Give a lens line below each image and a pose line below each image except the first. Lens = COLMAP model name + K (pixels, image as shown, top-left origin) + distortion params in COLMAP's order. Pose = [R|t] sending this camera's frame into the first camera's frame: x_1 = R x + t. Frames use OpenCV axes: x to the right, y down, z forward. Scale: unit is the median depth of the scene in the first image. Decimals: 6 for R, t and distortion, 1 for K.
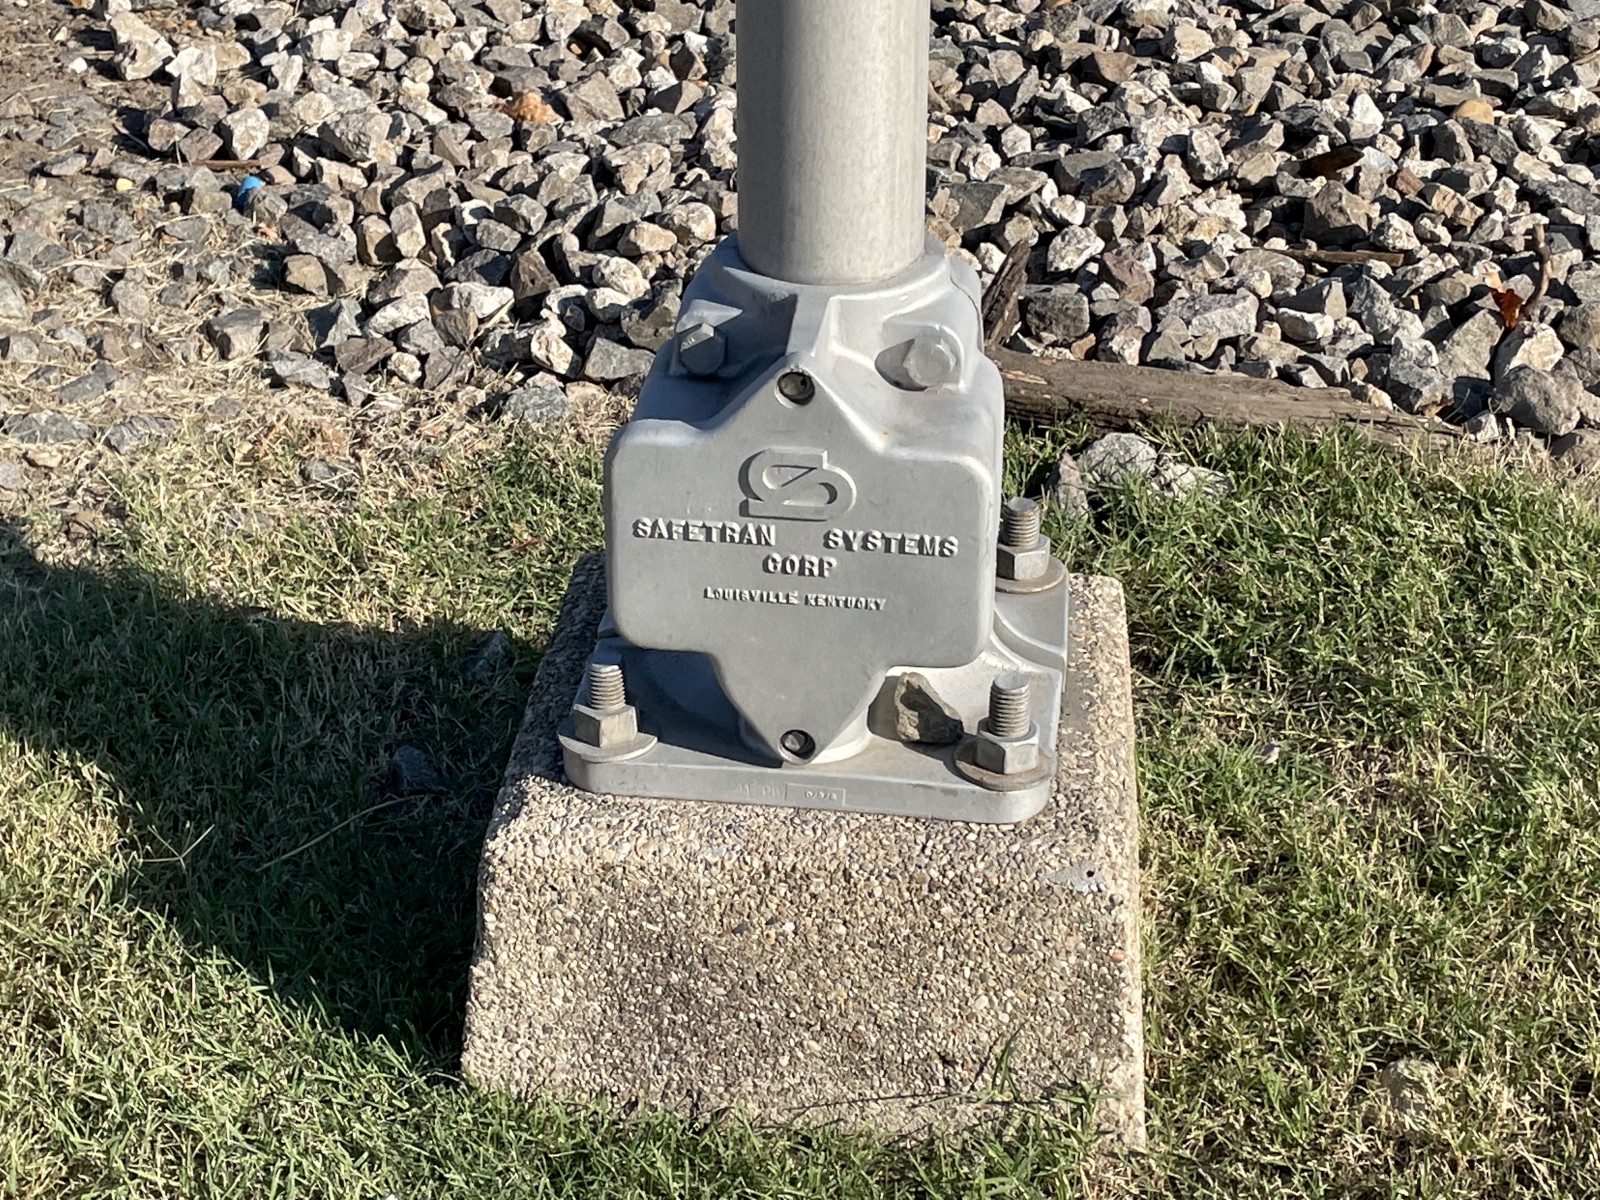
lens RADIAL K [[2934.6, 0, 800.0], [0, 2934.6, 600.0], [0, 0, 1]] dist [0.016452, 0.043312]
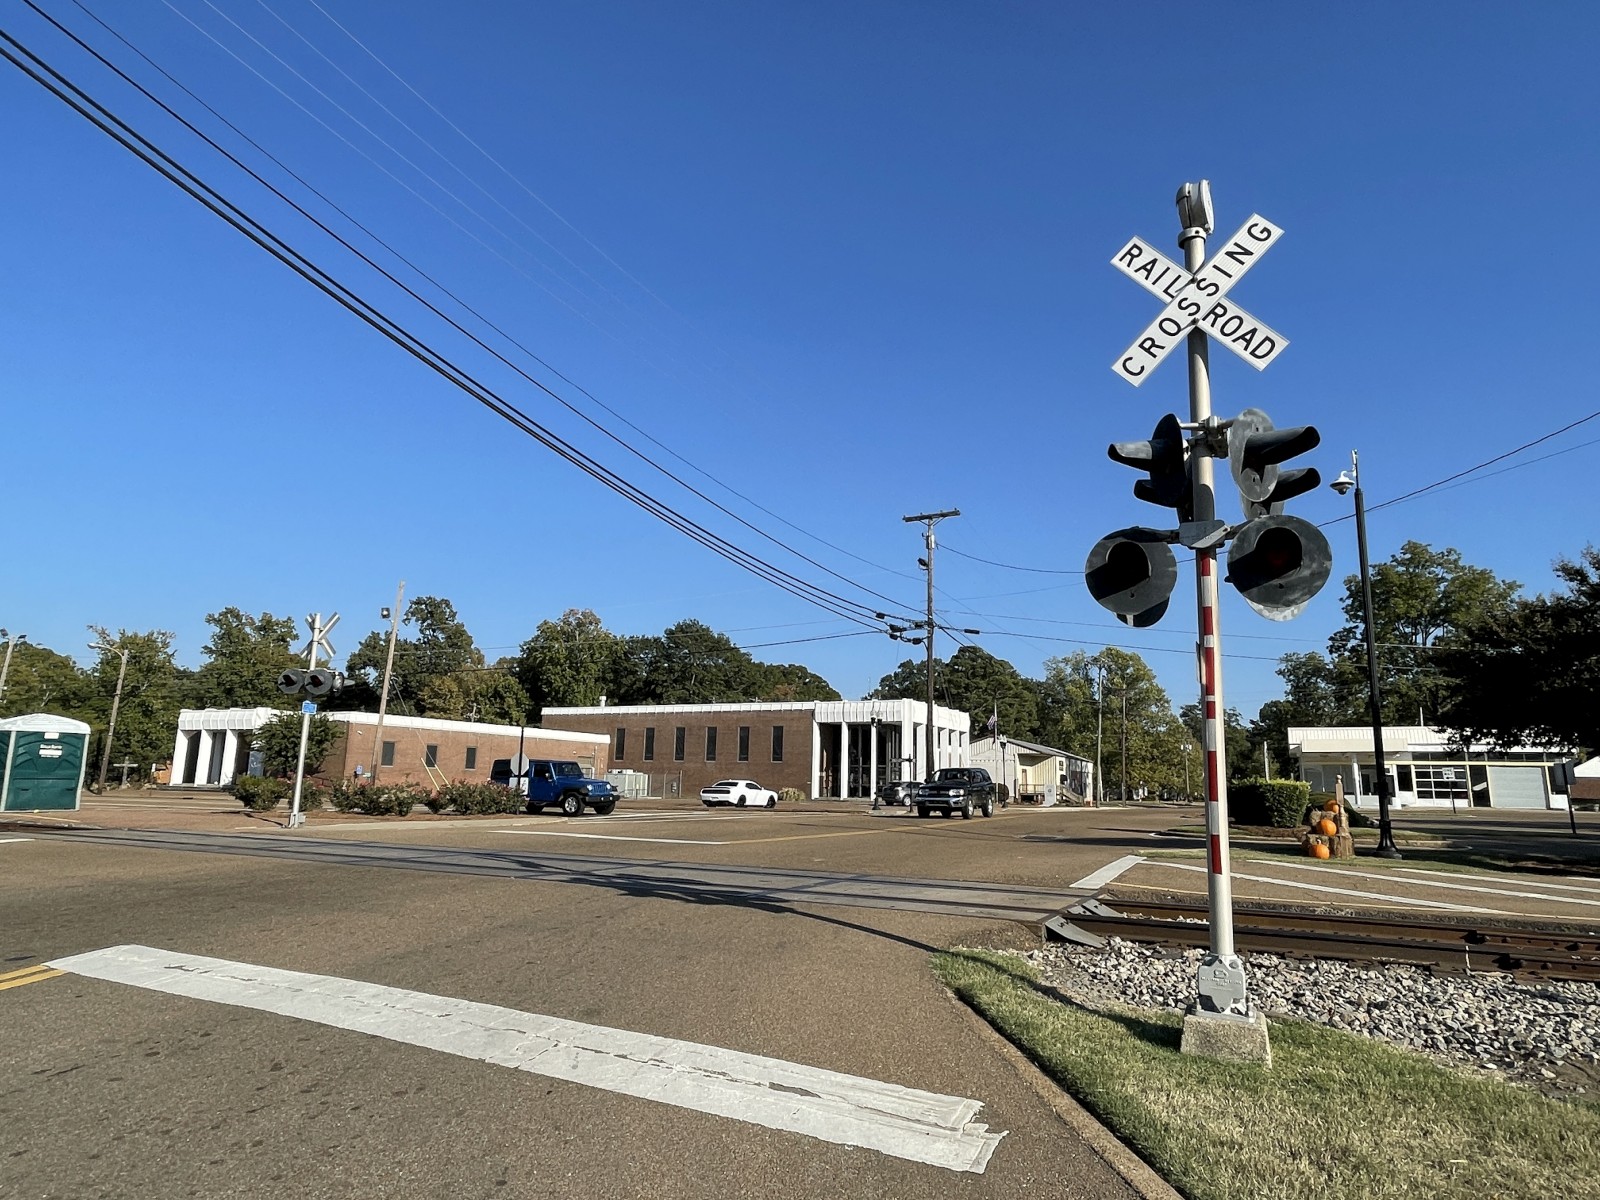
lens RADIAL K [[965.4, 0, 806.6], [0, 965.4, 601.7], [0, 0, 1]] dist [-0.007089, -0.001048]
pose [[0.945473, -0.029561, -0.324356, -0.131960], [-0.187131, 0.765788, -0.615265, 0.719961], [0.266576, 0.642414, 0.718500, -1.384178]]
